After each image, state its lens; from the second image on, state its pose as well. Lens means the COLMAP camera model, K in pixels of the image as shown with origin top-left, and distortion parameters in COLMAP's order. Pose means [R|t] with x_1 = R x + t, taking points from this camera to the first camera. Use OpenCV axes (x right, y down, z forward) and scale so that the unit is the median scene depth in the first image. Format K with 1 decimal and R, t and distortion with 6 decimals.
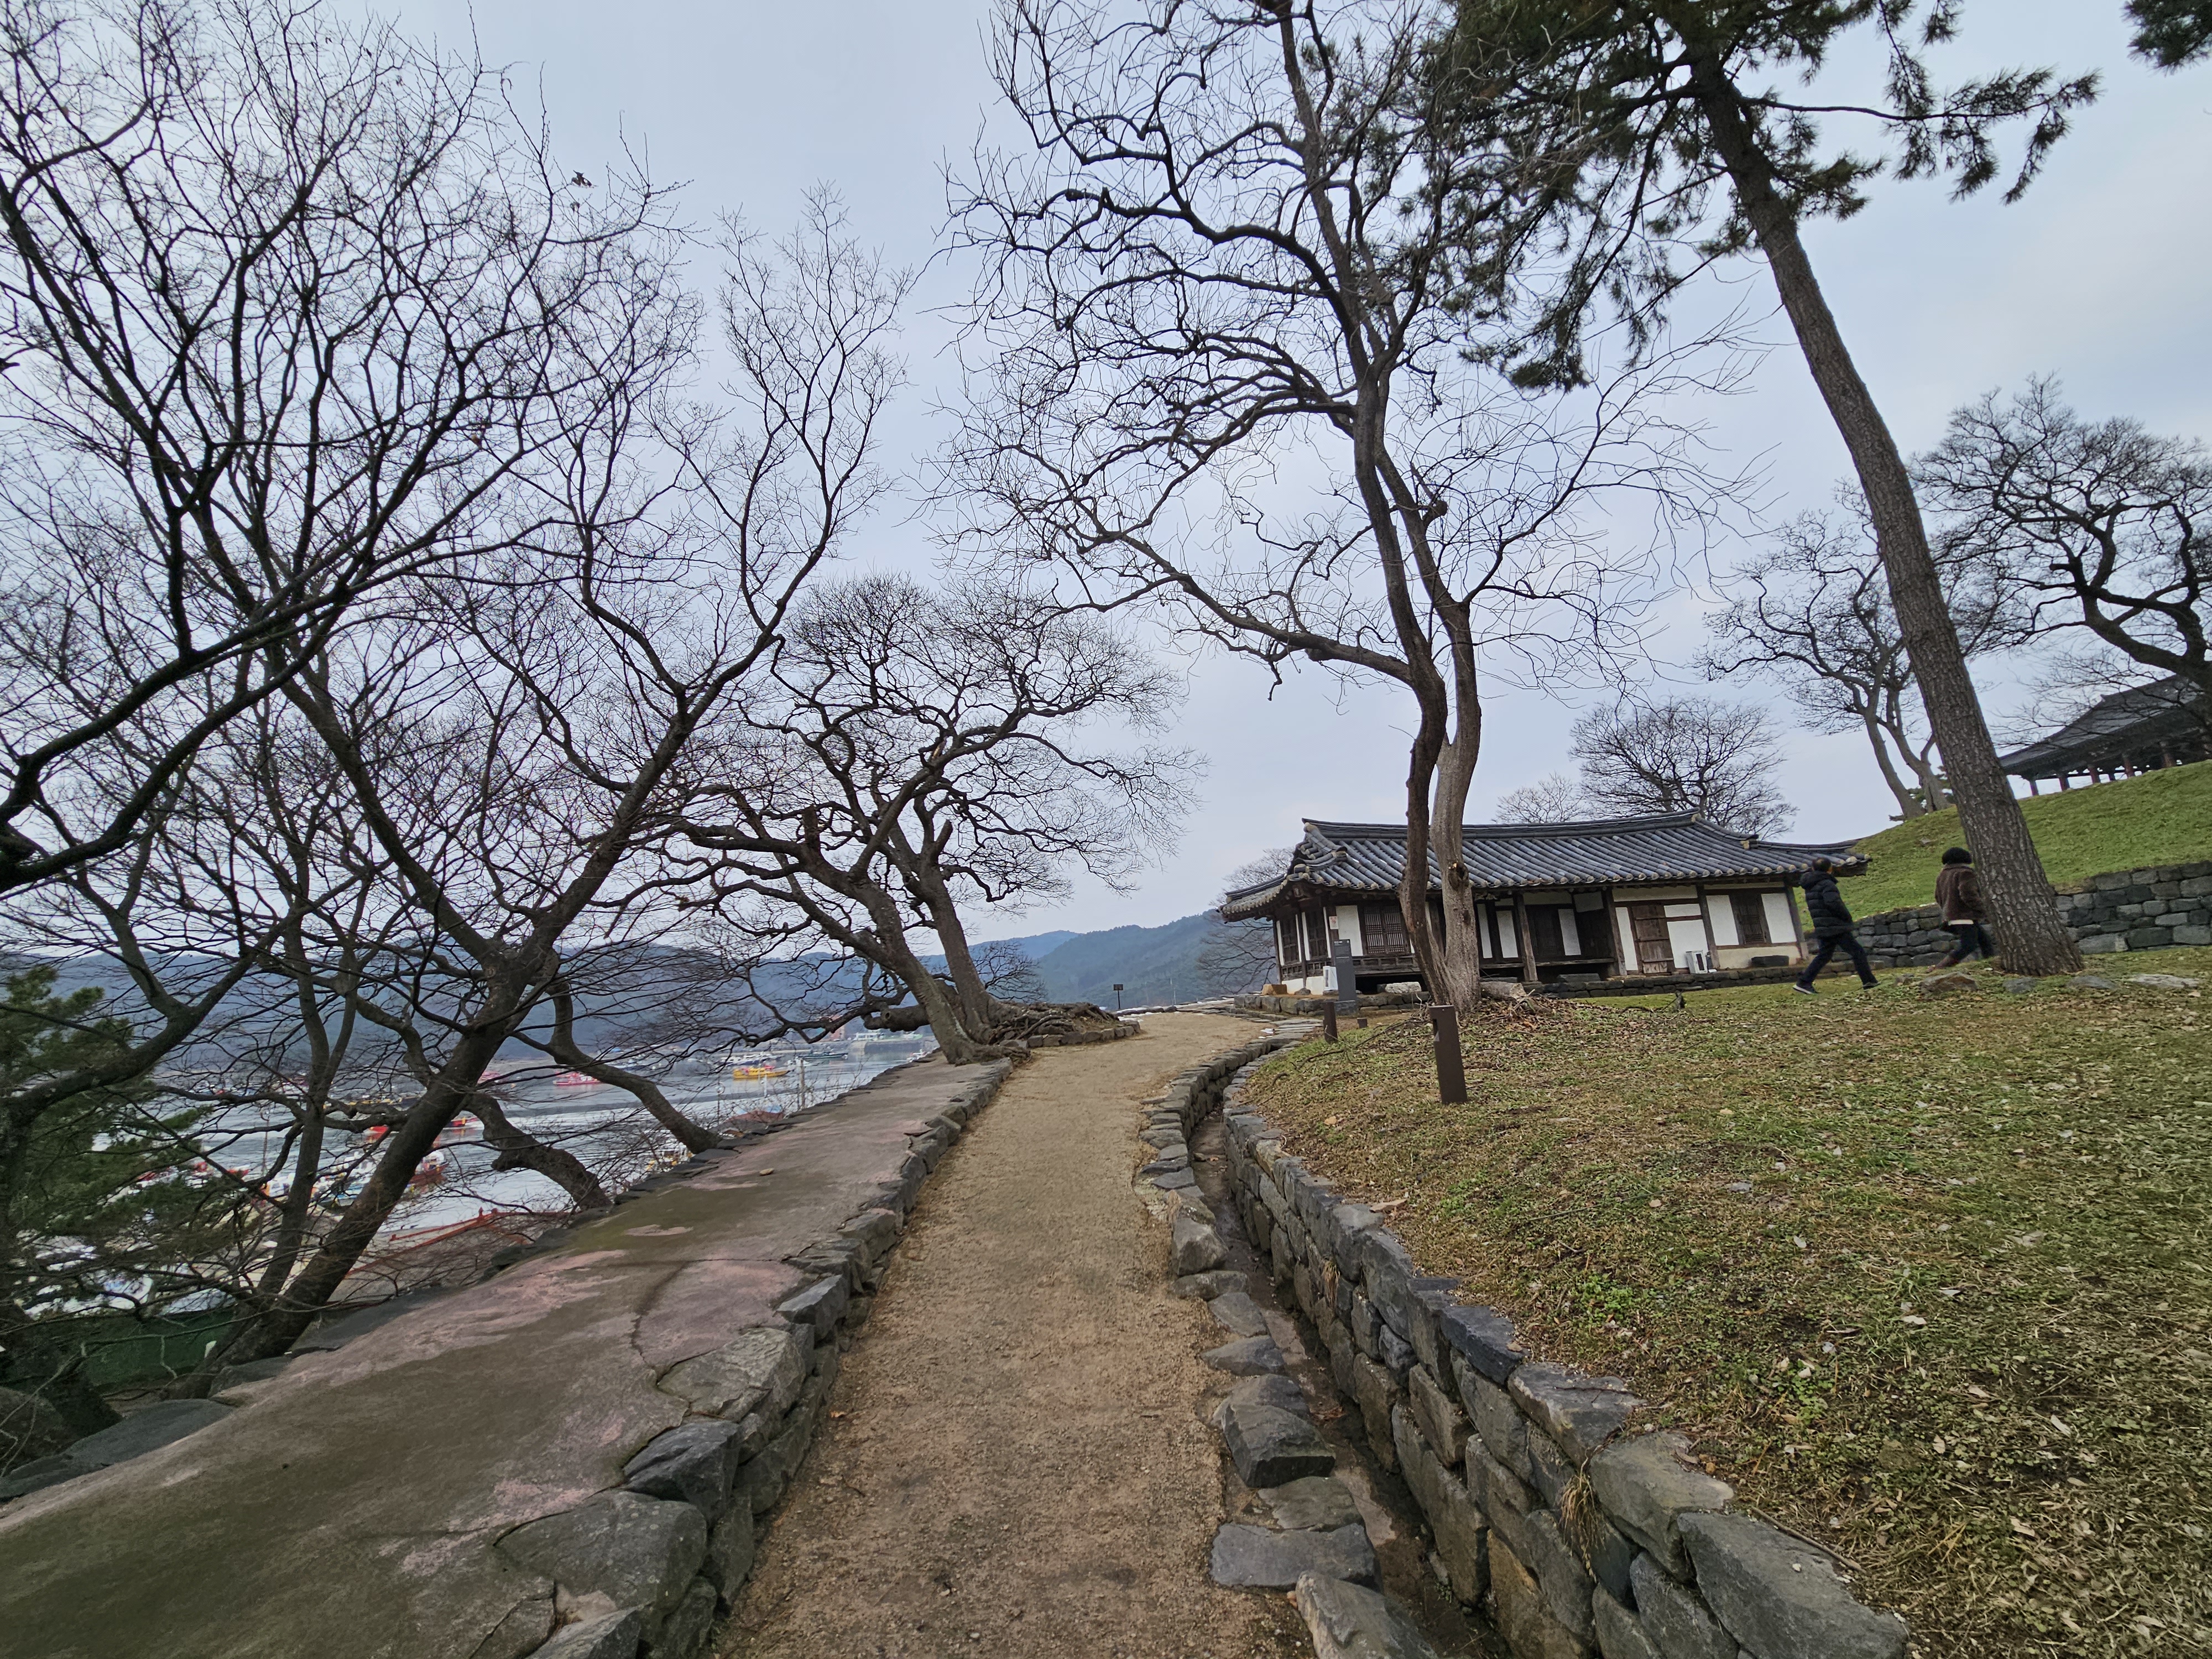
lens RADIAL K [[893.4, 0, 1102.4], [0, 893.4, 826.7], [0, 0, 1]] dist [-0.006187, 0.001227]
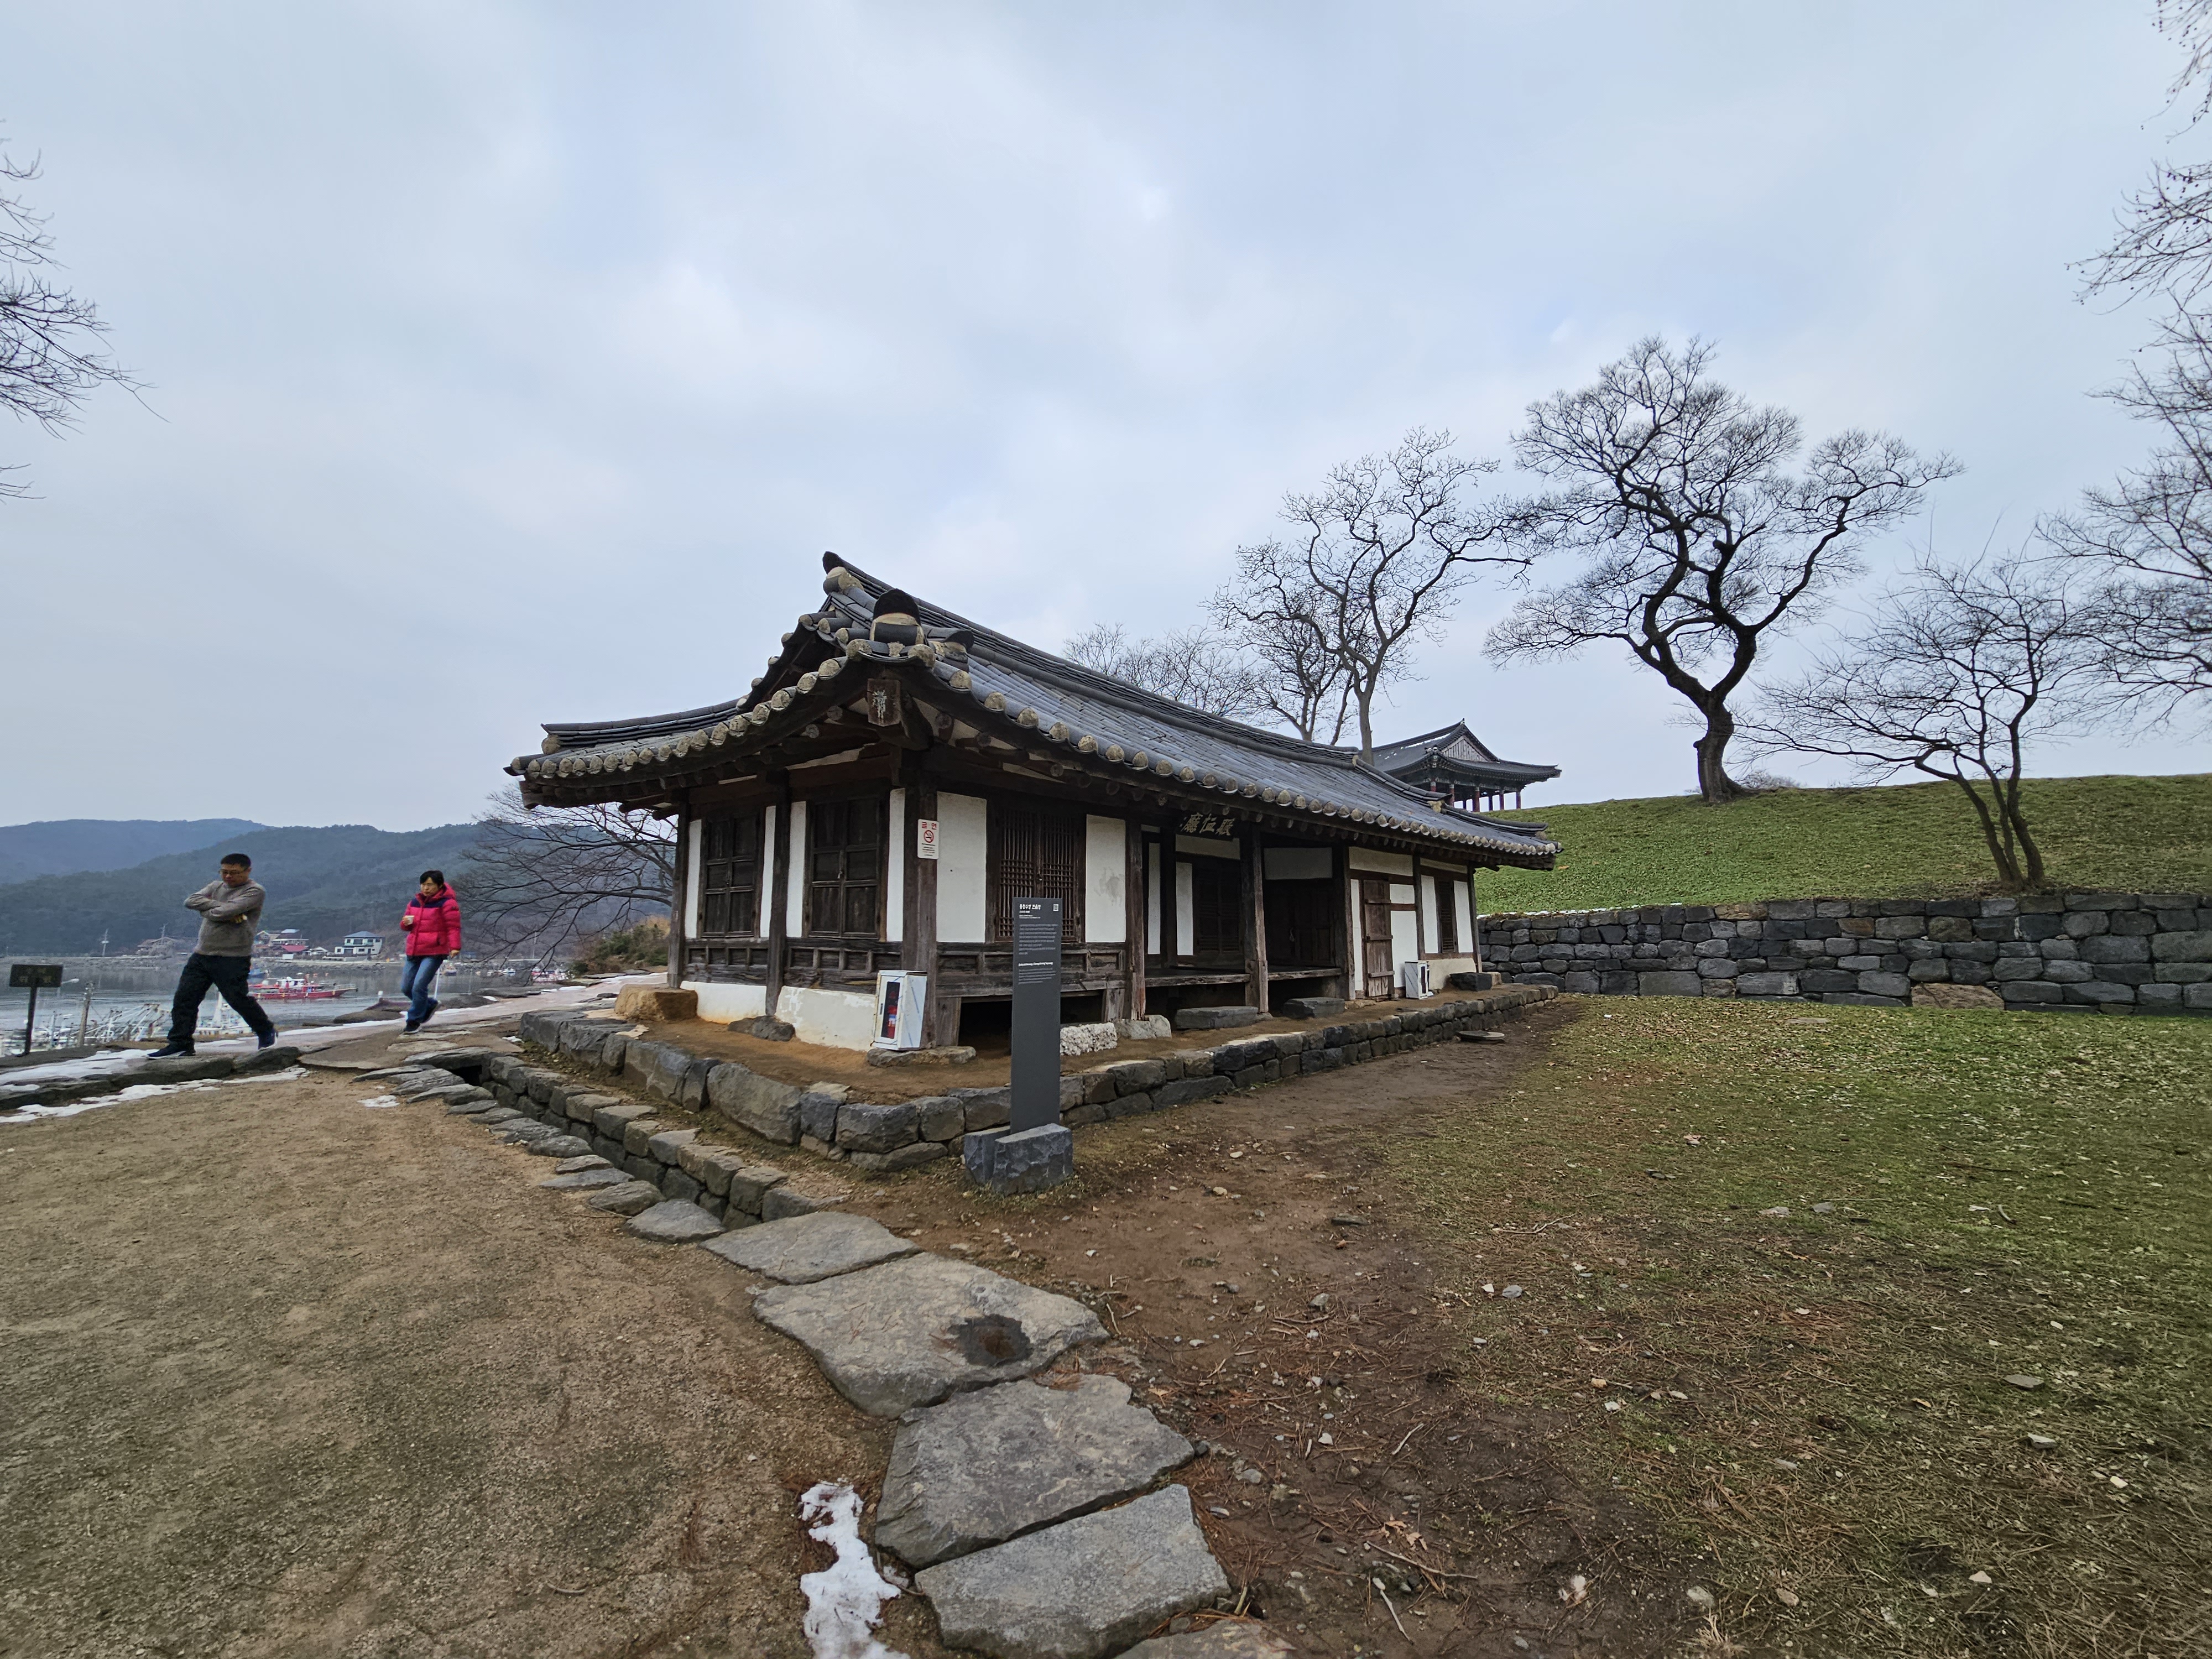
lens RADIAL K [[893.4, 0, 1105.7], [0, 893.4, 833.7], [0, 0, 1]] dist [-0.006187, 0.001227]
pose [[0.737088, 0.134641, 0.662248, 0.088218], [-0.178963, 0.983855, -0.000839, 0.092093], [-0.651670, -0.117900, 0.749284, 0.692693]]
